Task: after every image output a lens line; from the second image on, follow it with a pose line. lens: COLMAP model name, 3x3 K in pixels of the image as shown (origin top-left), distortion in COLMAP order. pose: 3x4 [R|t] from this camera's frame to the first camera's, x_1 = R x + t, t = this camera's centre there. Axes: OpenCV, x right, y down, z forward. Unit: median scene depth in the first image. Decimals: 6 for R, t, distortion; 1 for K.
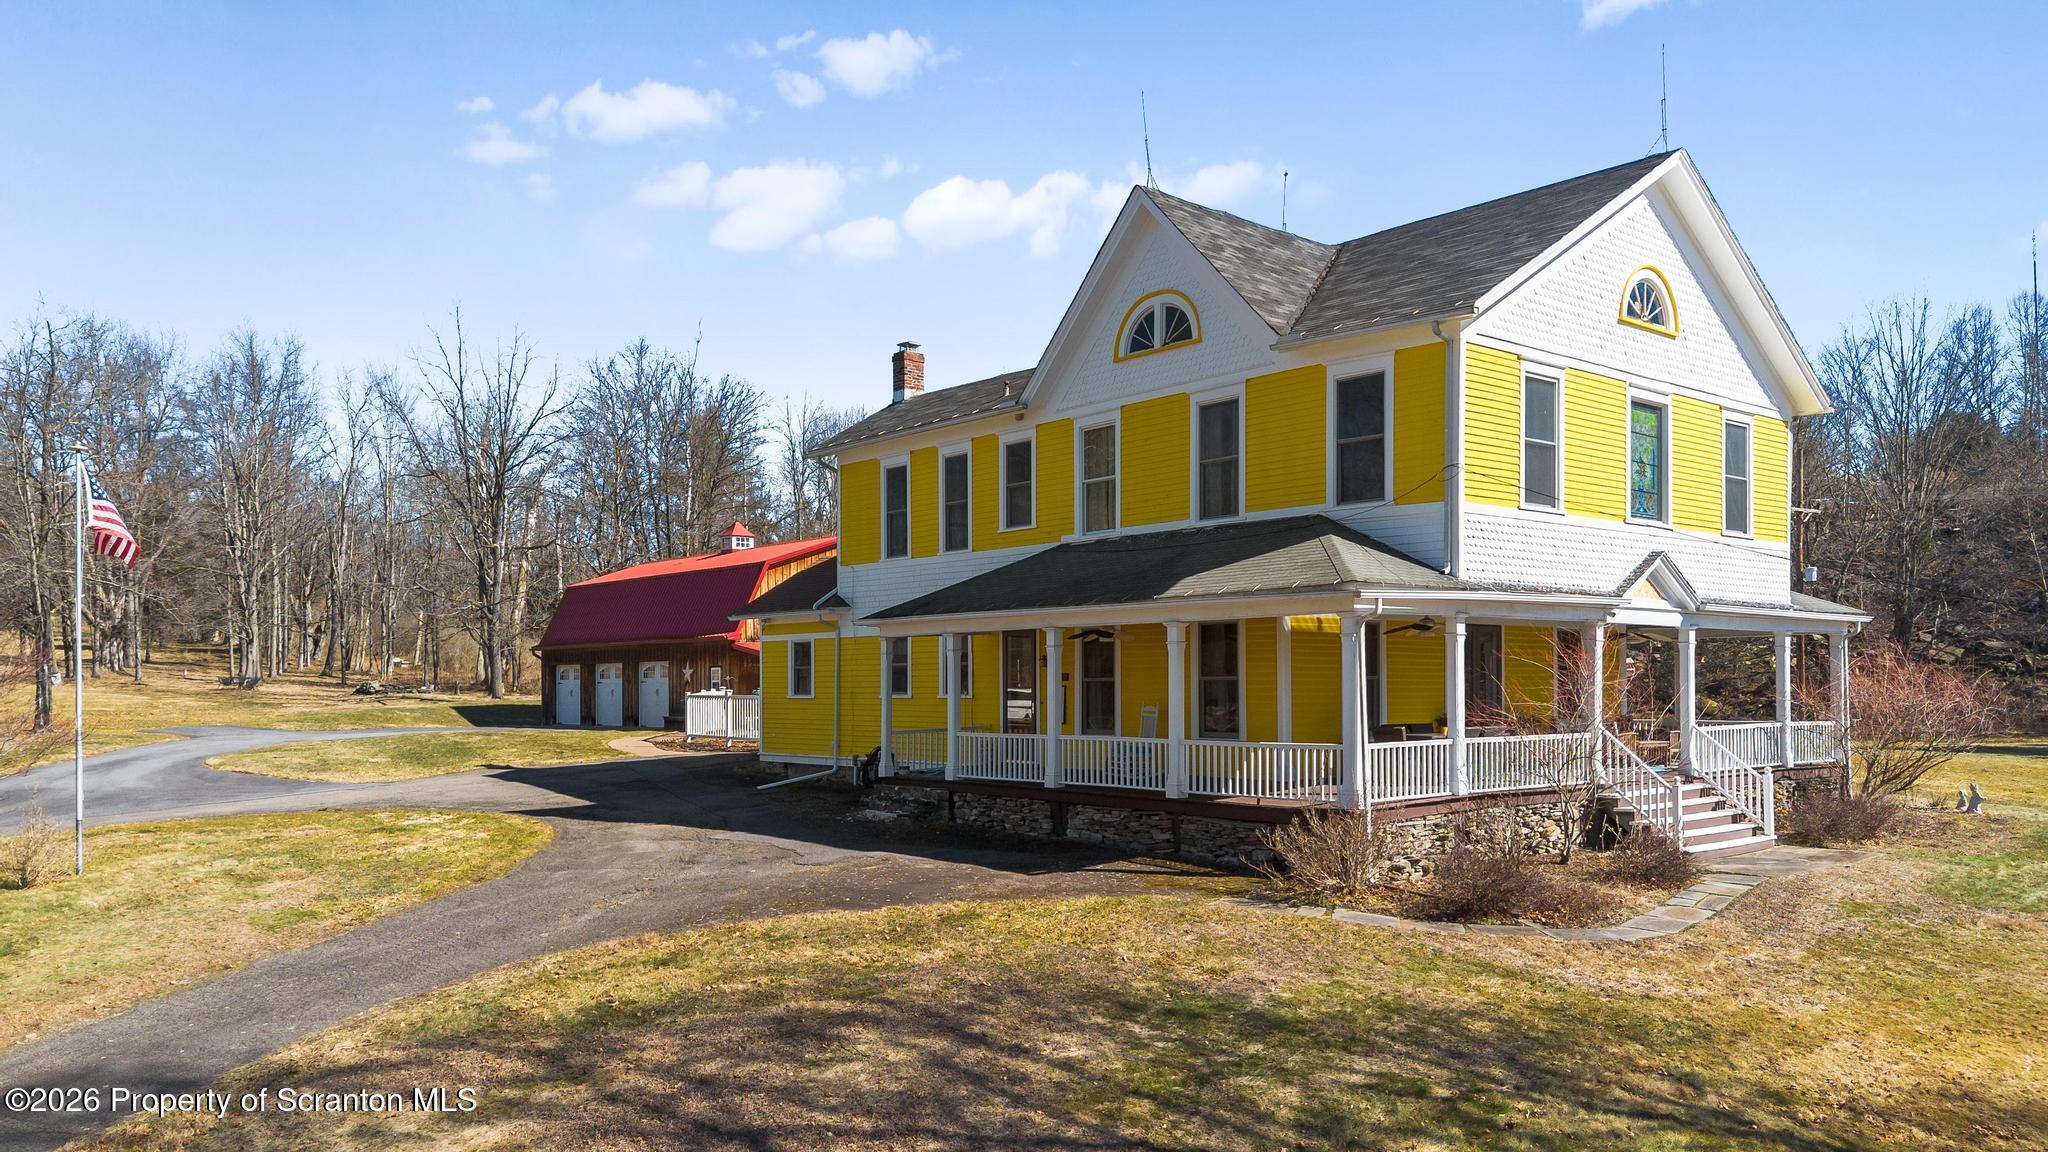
lens RADIAL K [[1496.2, 0, 1024.0], [0, 1496.2, 576.0], [0, 0, 1]] dist [0.000577, -0.000001]
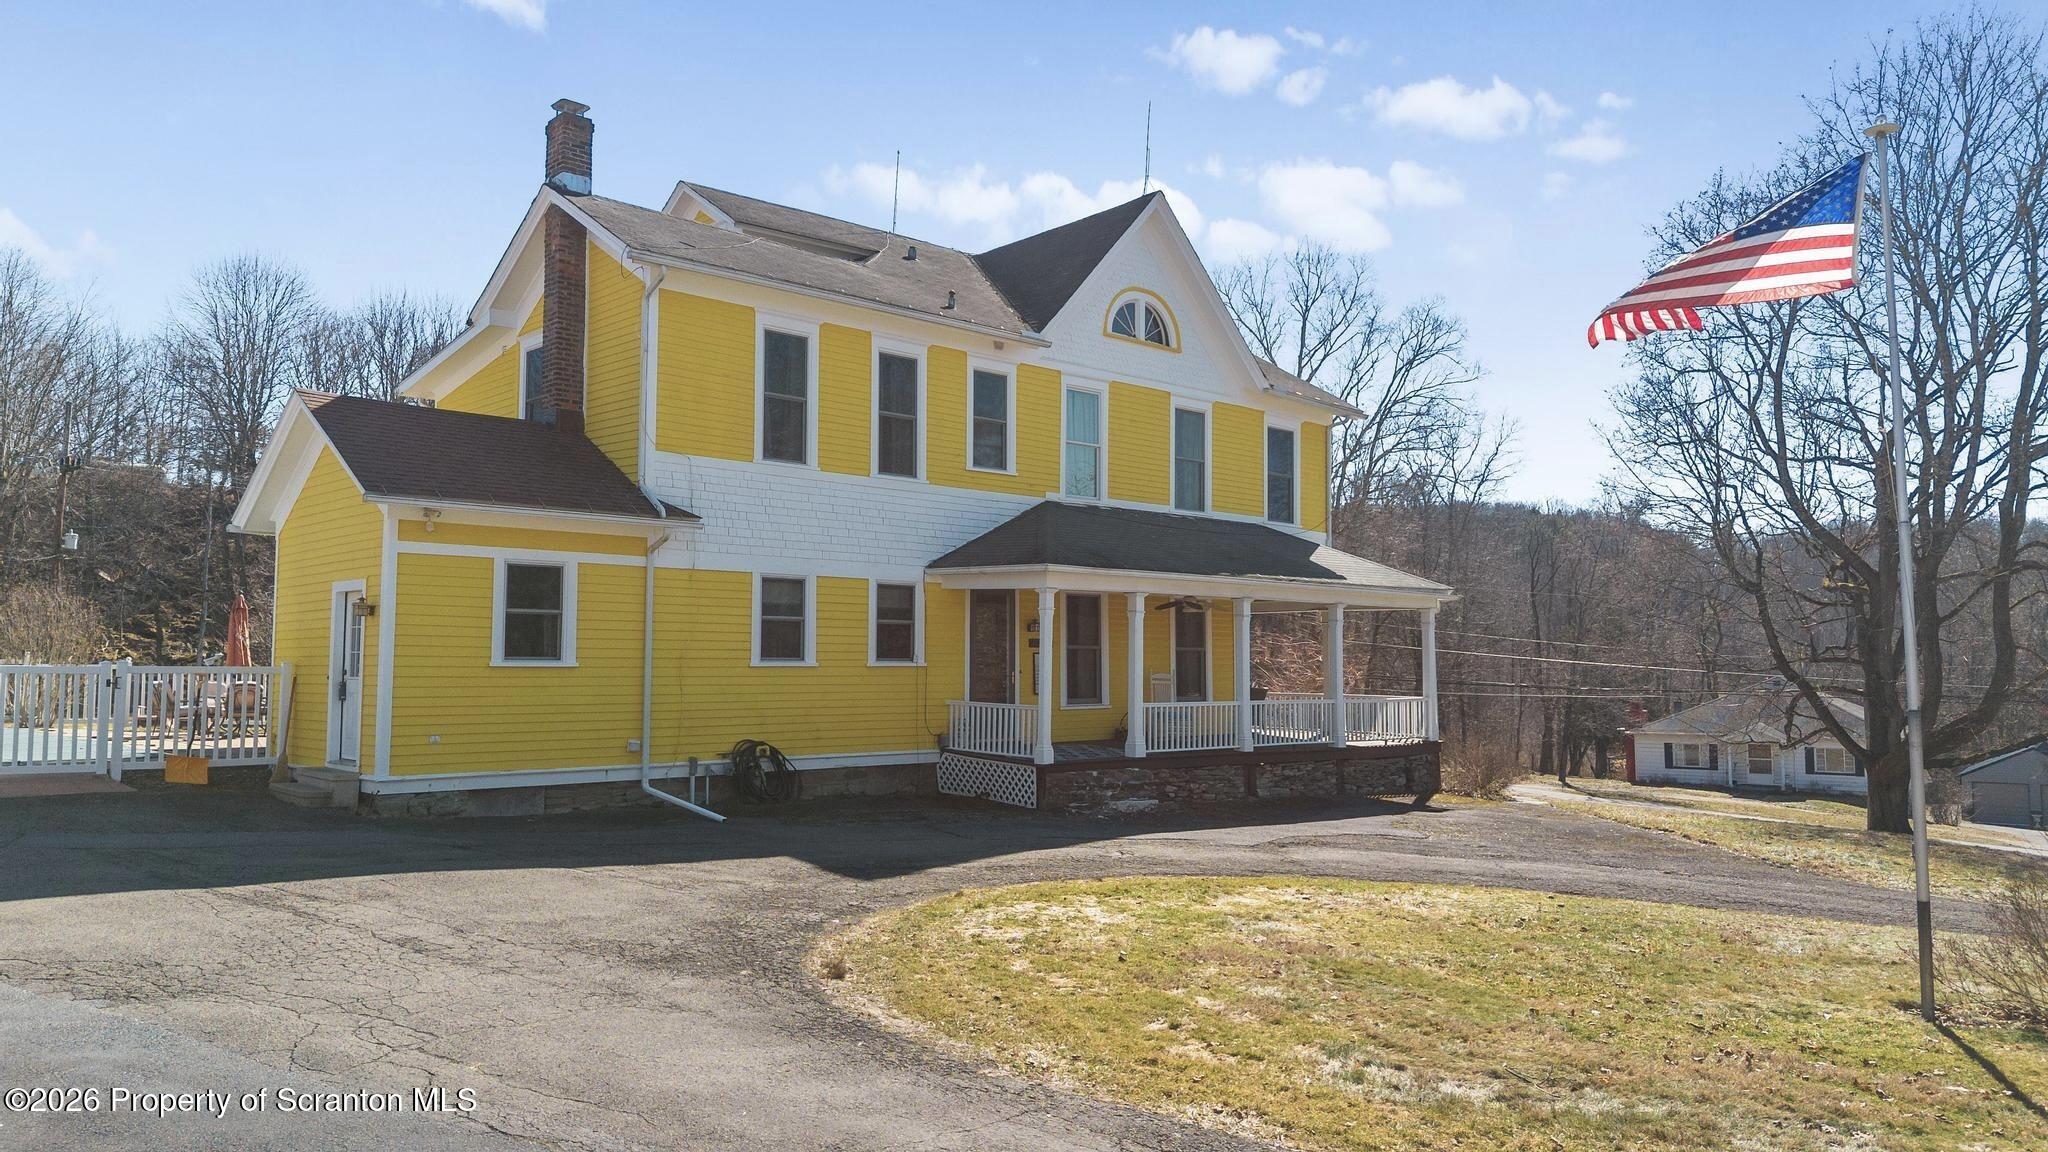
lens RADIAL K [[1232.1, 0, 1024.0], [0, 1232.1, 576.0], [0, 0, 1]] dist [0.000059, 0.000012]
pose [[0.038345, 0.067846, 0.996959, -0.770744], [-0.093518, 0.993557, -0.064018, 0.079242], [-0.994879, -0.090779, 0.044443, 1.007673]]
